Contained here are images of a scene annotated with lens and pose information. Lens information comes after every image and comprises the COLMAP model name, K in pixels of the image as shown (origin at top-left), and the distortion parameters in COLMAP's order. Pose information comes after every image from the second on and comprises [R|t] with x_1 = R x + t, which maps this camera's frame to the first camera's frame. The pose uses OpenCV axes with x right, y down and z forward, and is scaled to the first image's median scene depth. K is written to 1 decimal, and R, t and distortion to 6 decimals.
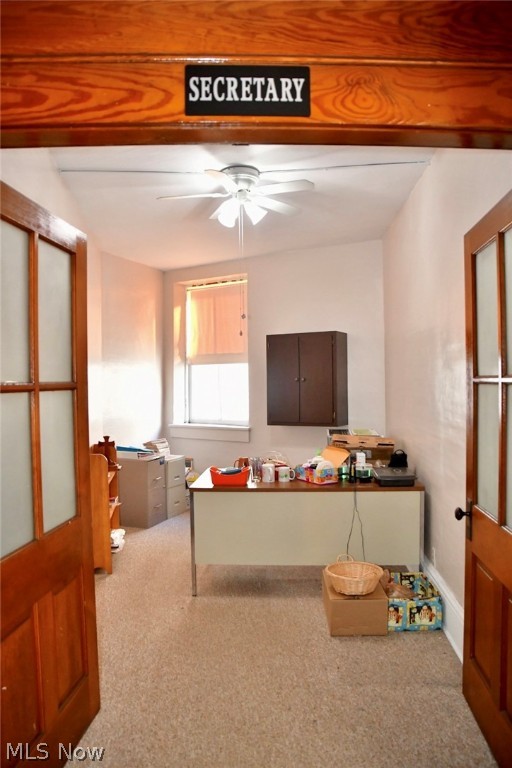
lens RADIAL K [[543.1, 0, 264.3], [0, 543.1, 381.3], [0, 0, 1]] dist [-0.113604, 0.067180]
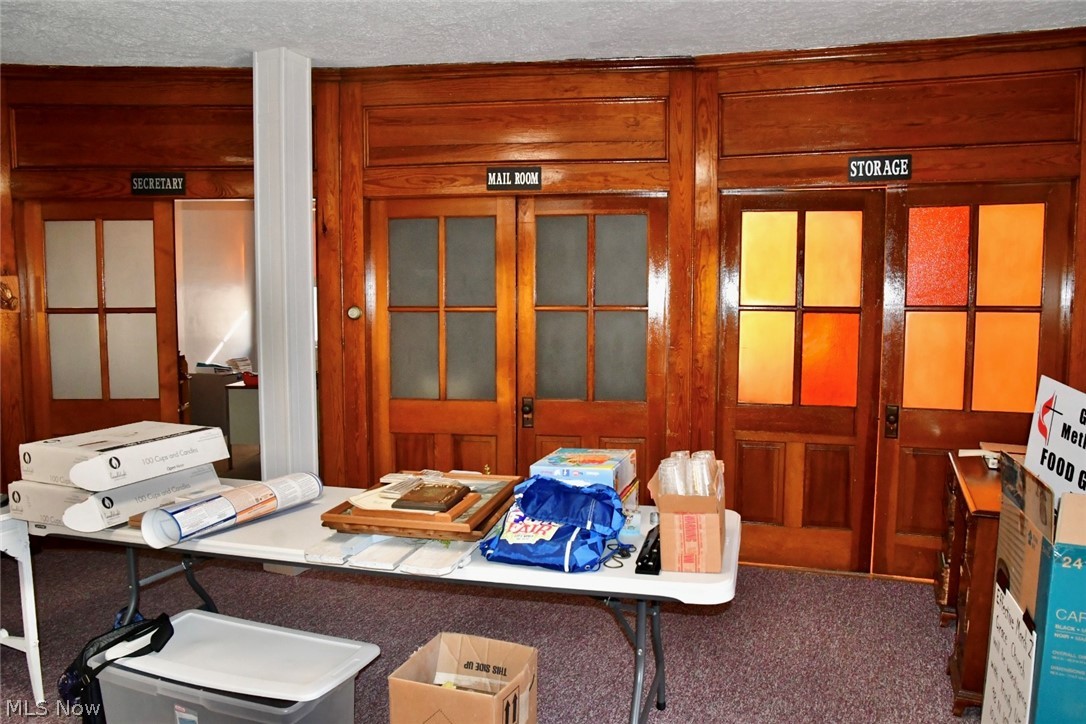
lens RADIAL K [[767.9, 0, 540.1], [0, 767.9, 352.5], [0, 0, 1]] dist [-0.113604, 0.067180]
pose [[0.998843, 0.005858, 0.047741, 0.546572], [-0.009248, 0.997427, 0.071092, -0.023070], [-0.047202, -0.071451, 0.996327, -0.876604]]
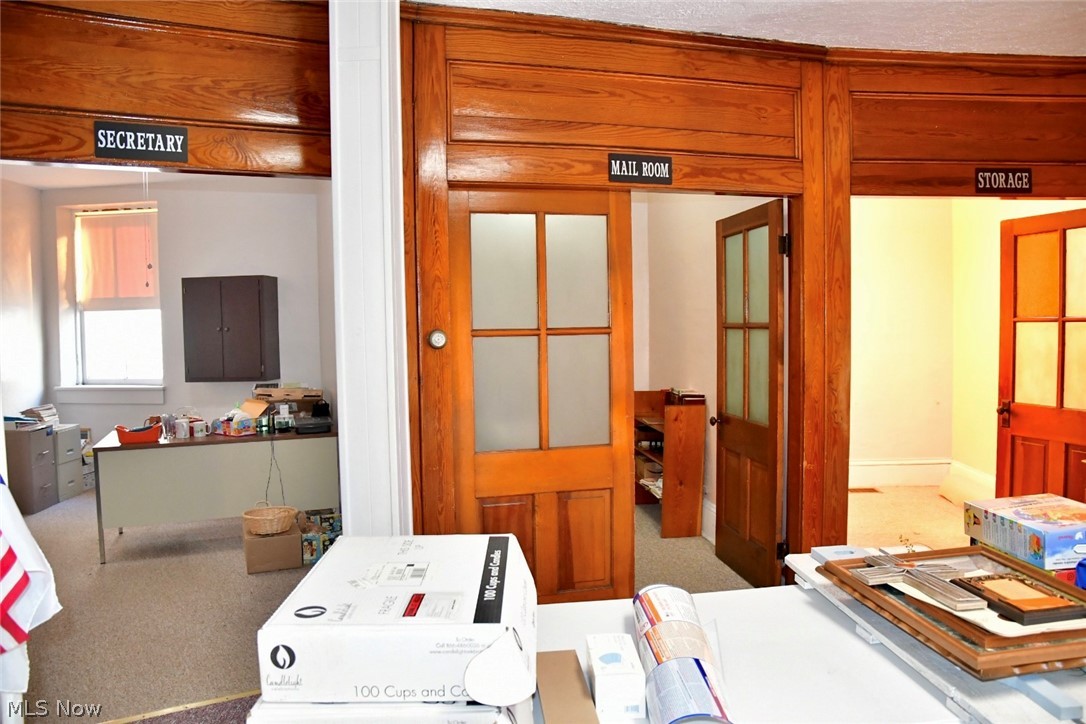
lens RADIAL K [[767.9, 0, 541.1], [0, 767.9, 360.0], [0, 0, 1]] dist [-0.113604, 0.067180]
pose [[0.909252, -0.024901, 0.415500, 0.038418], [0.005513, 0.998842, 0.047797, -0.013901], [-0.416209, -0.041169, 0.908337, -0.501542]]
